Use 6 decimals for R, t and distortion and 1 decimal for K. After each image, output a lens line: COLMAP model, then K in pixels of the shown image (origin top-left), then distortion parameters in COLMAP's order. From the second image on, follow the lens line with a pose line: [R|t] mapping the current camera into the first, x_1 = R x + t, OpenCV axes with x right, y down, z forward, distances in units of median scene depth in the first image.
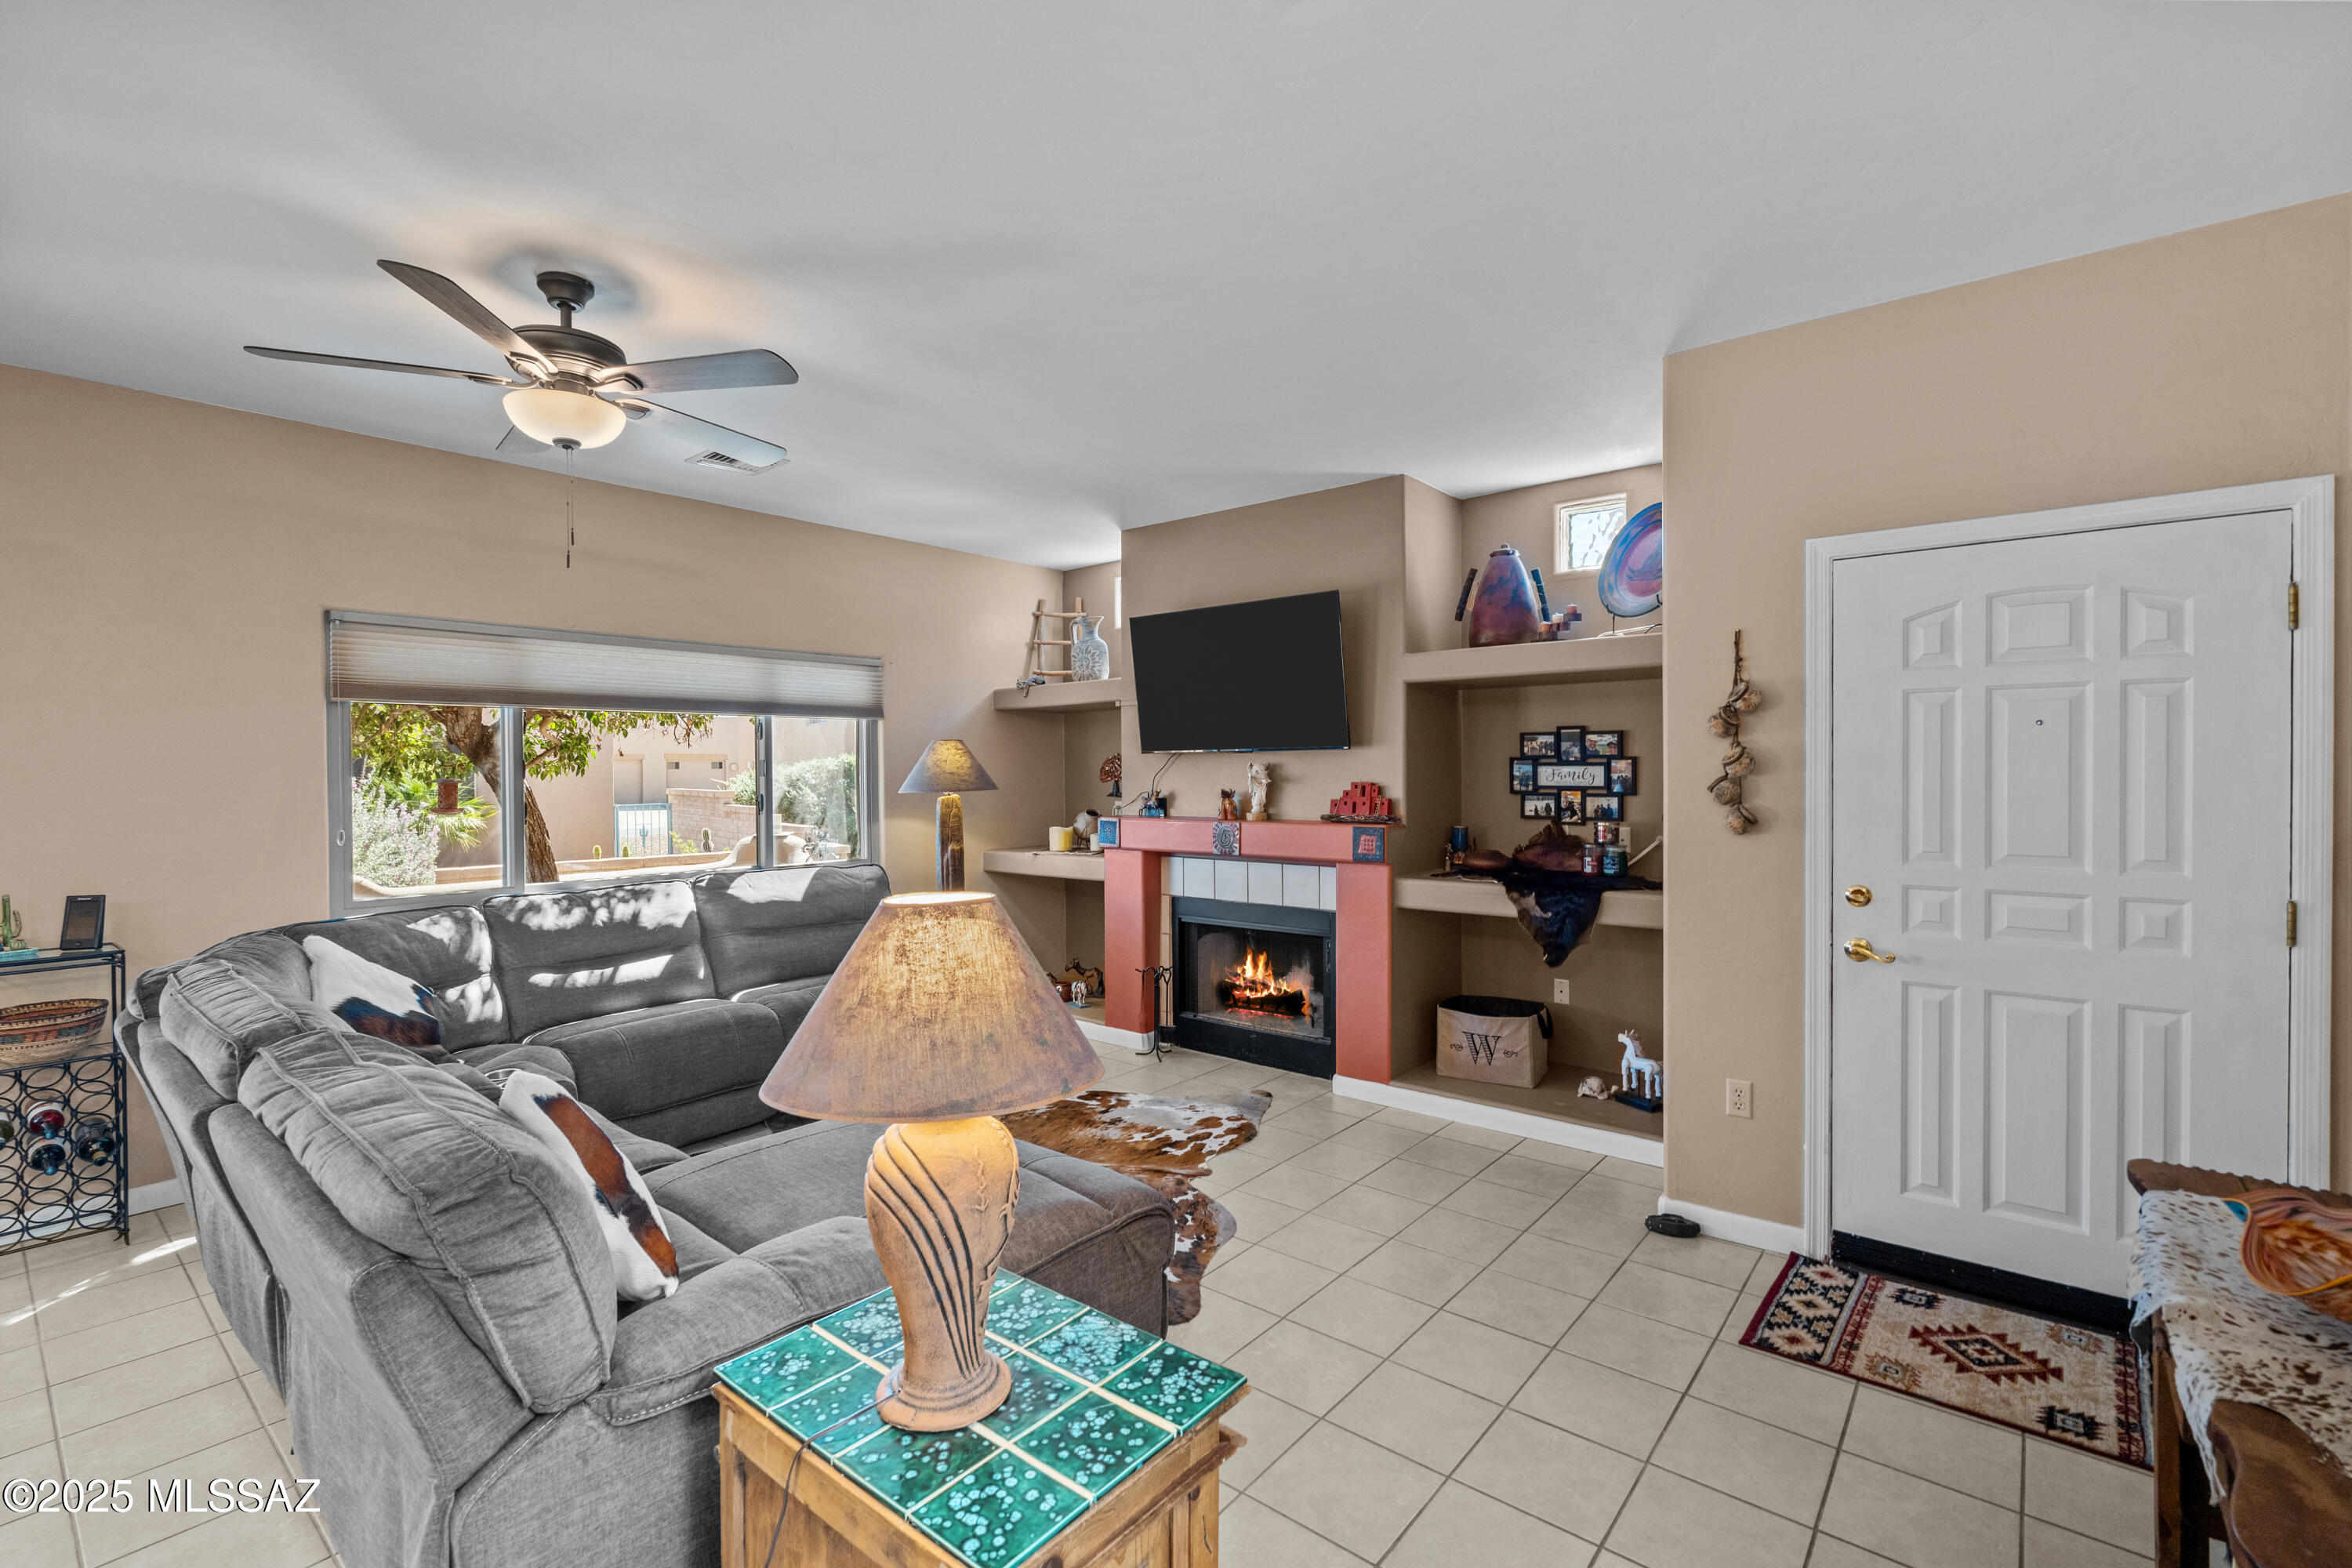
lens RADIAL K [[1031.7, 0, 1174.5], [0, 1031.7, 788.6], [0, 0, 1]] dist [-0.003726, 0.000104]
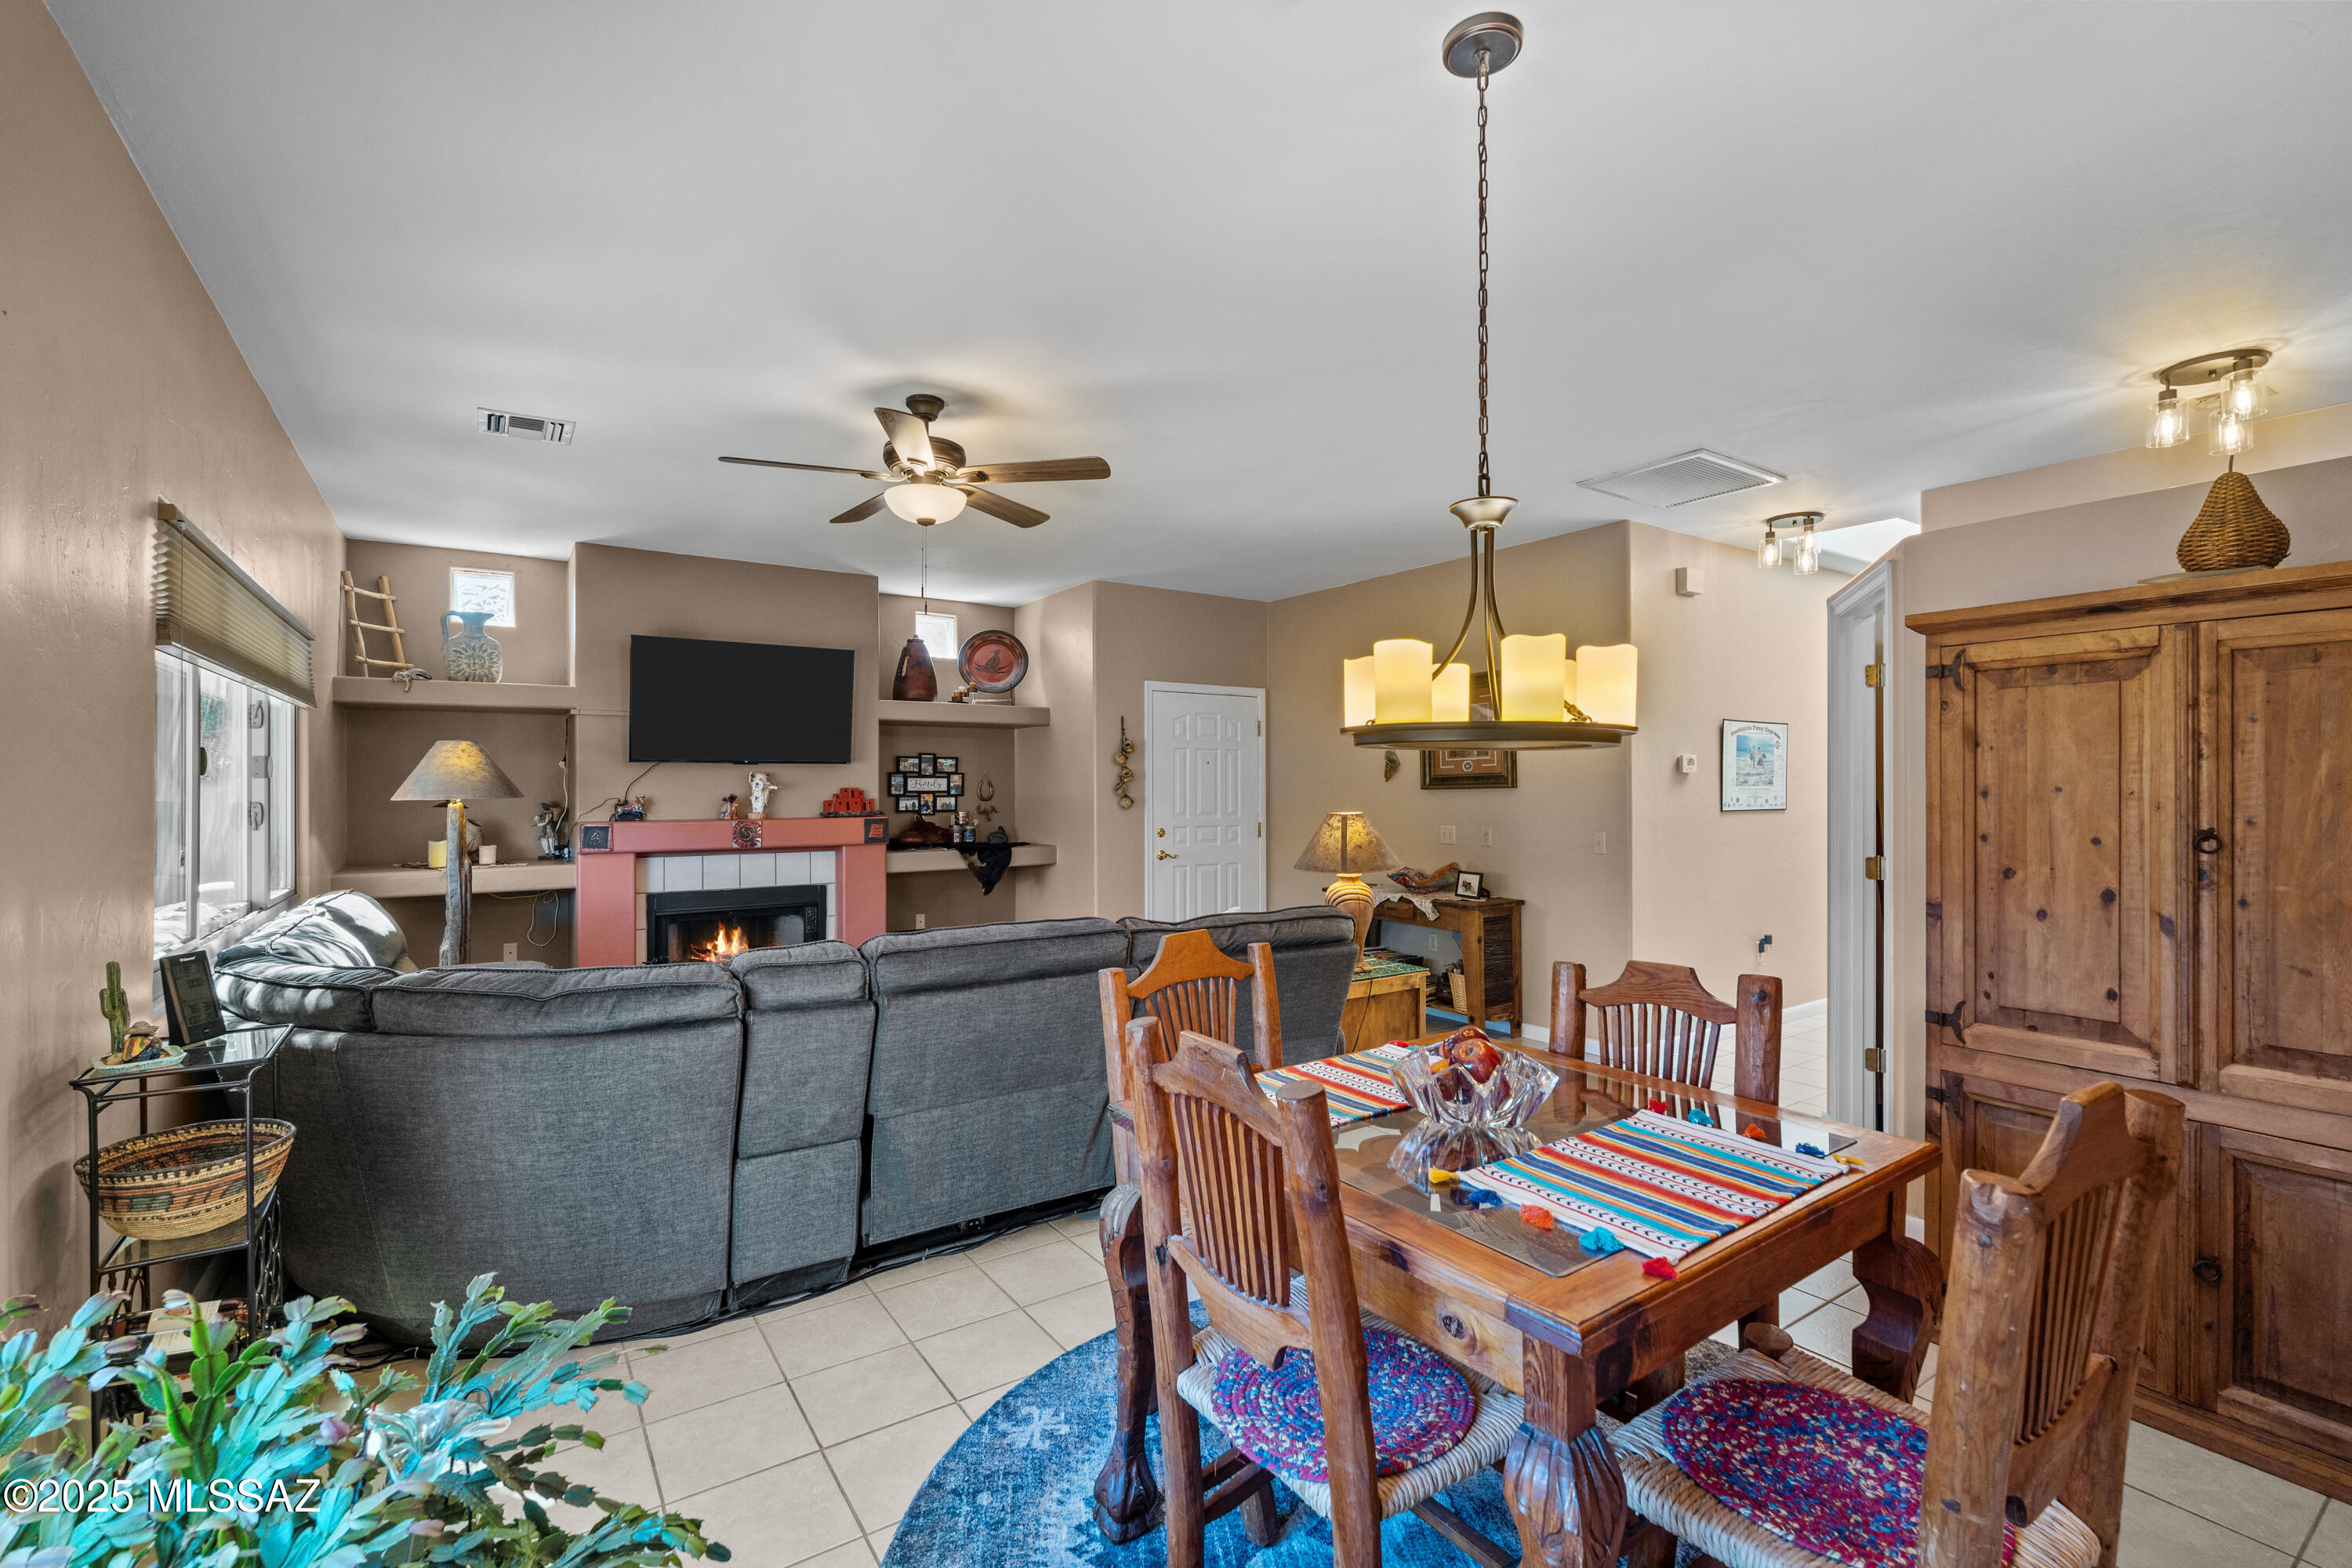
lens RADIAL K [[1031.7, 0, 1174.5], [0, 1031.7, 788.6], [0, 0, 1]] dist [-0.003726, 0.000104]
pose [[0.278042, 0.003754, 0.960562, -1.070220], [0.019014, 0.999775, -0.009411, 0.016543], [-0.960381, 0.020881, 0.277908, 0.196905]]
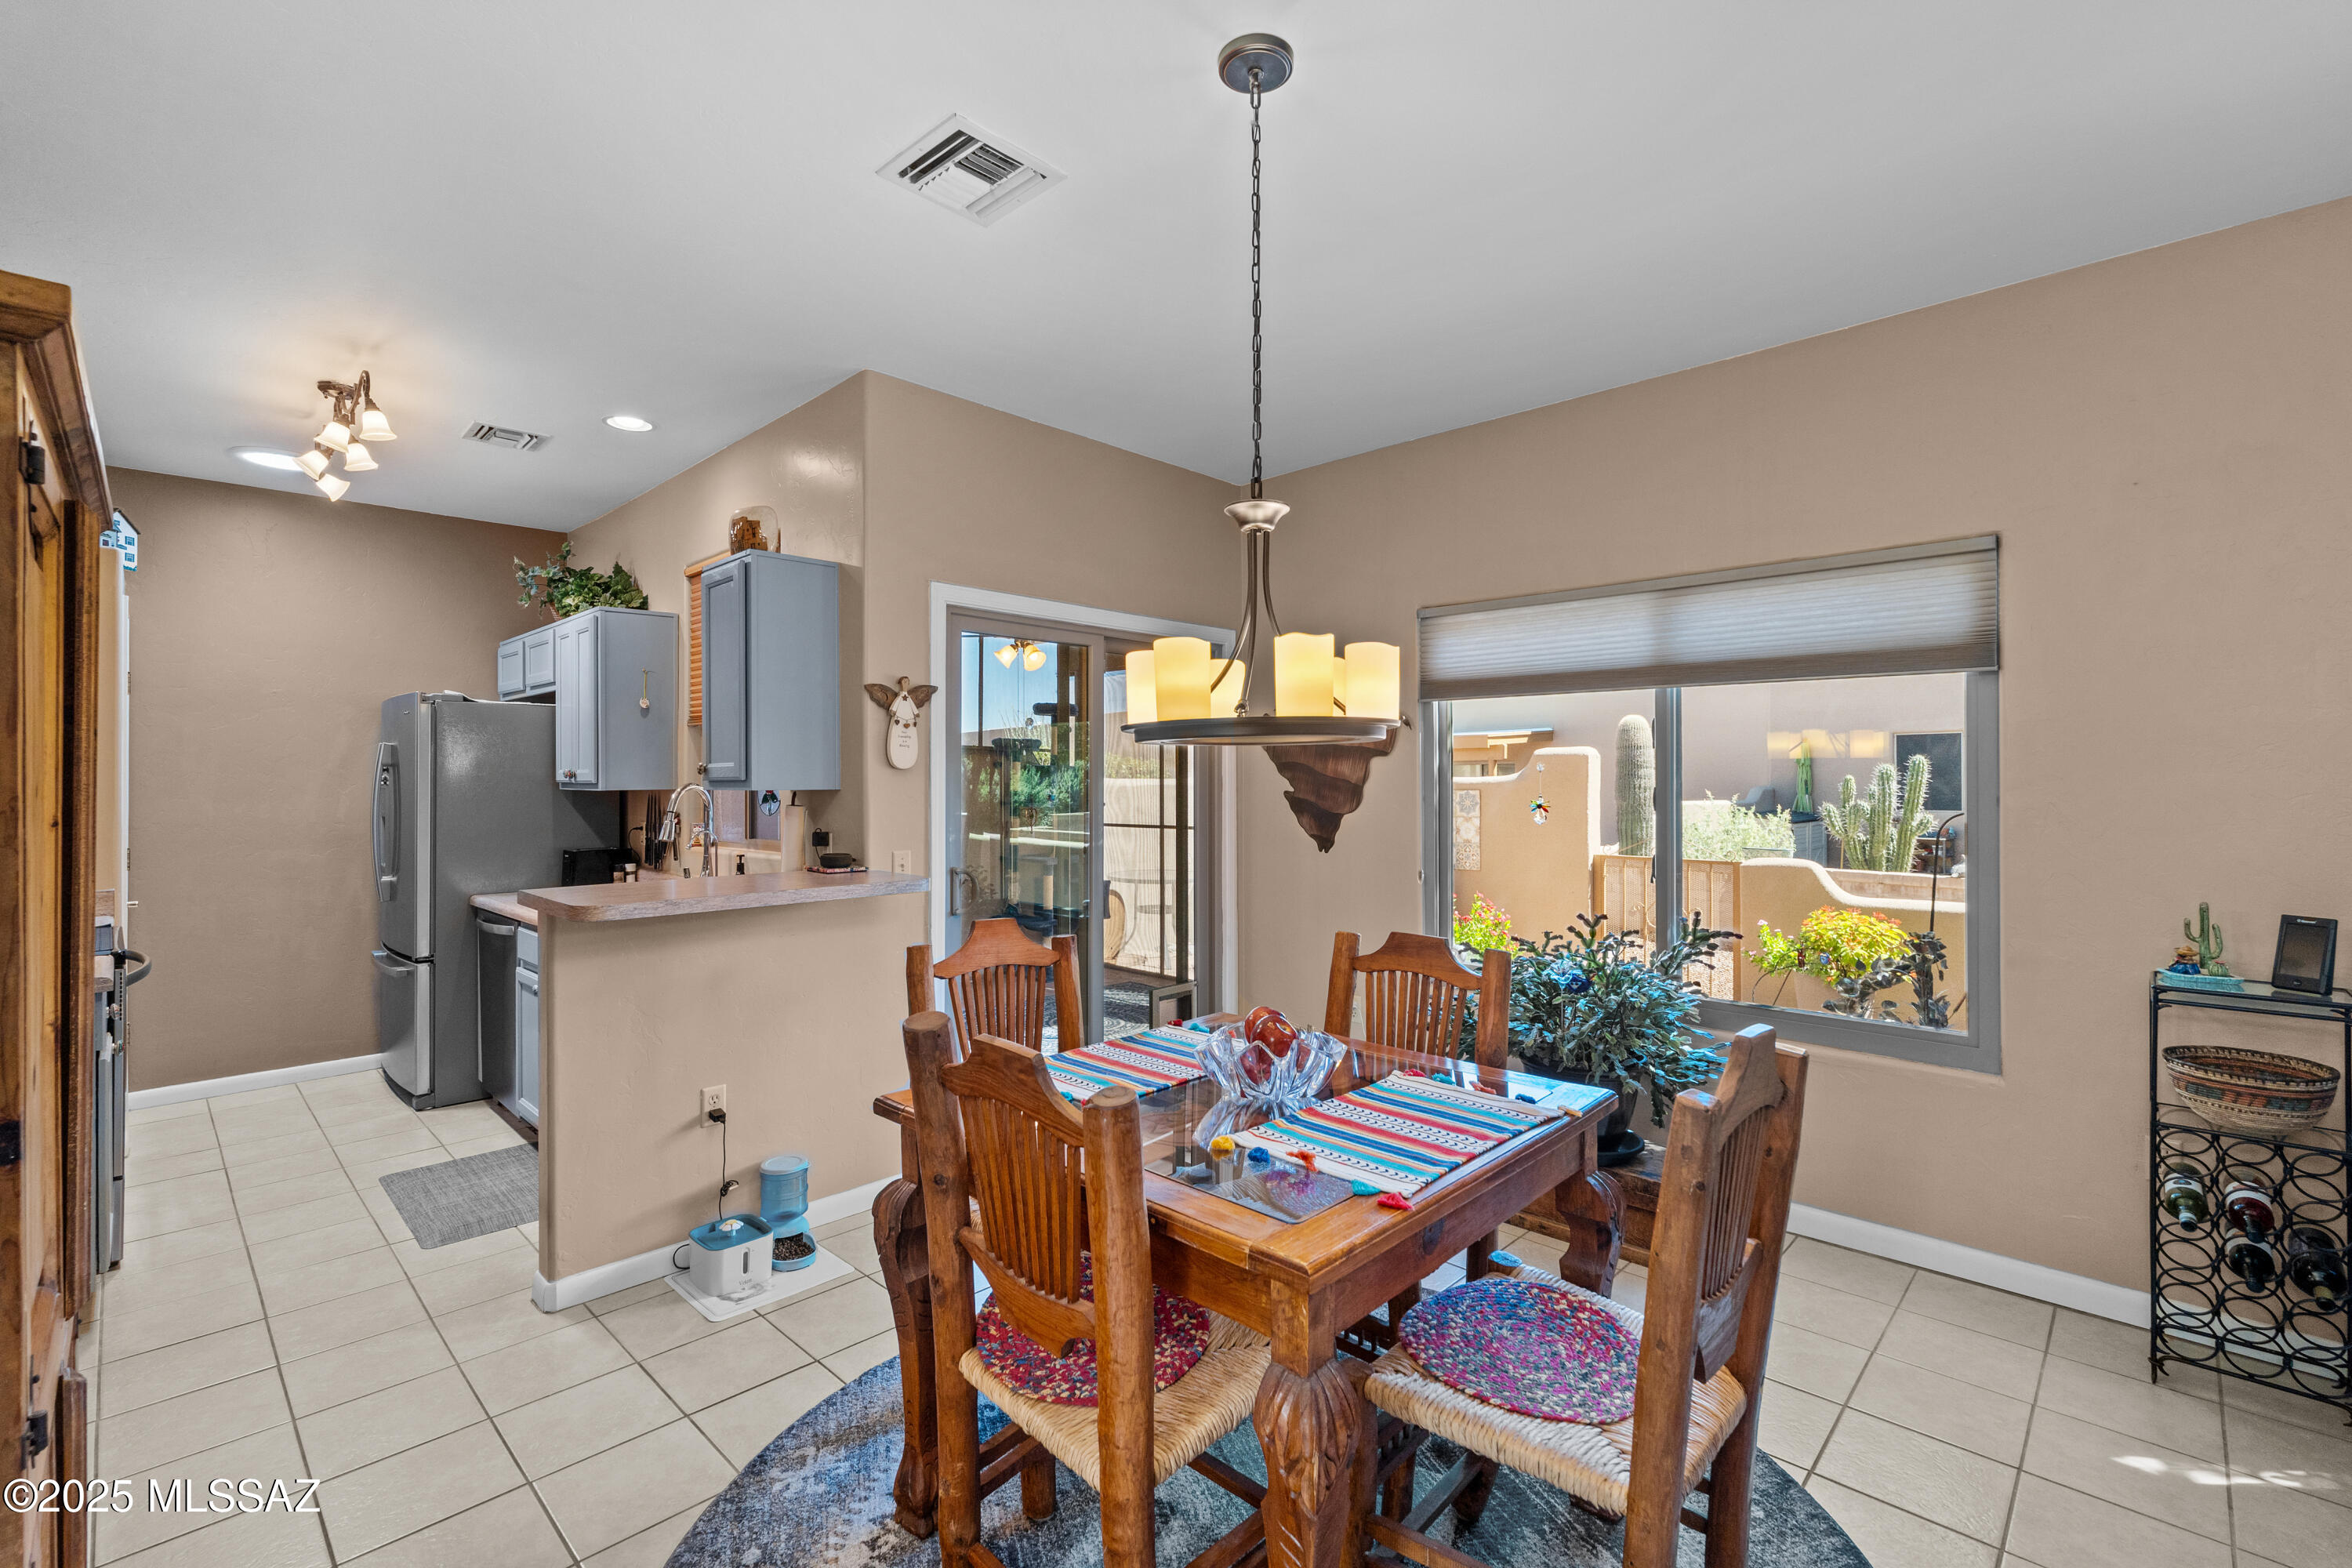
lens RADIAL K [[1028.7, 0, 1172.6], [0, 1028.7, 769.3], [0, 0, 1]] dist [-0.002283, 0.000101]
pose [[-0.076358, -0.003773, -0.997073, -0.205046], [-0.016483, 0.999861, -0.002521, 0.011418], [0.996944, 0.016242, -0.076410, 0.188956]]
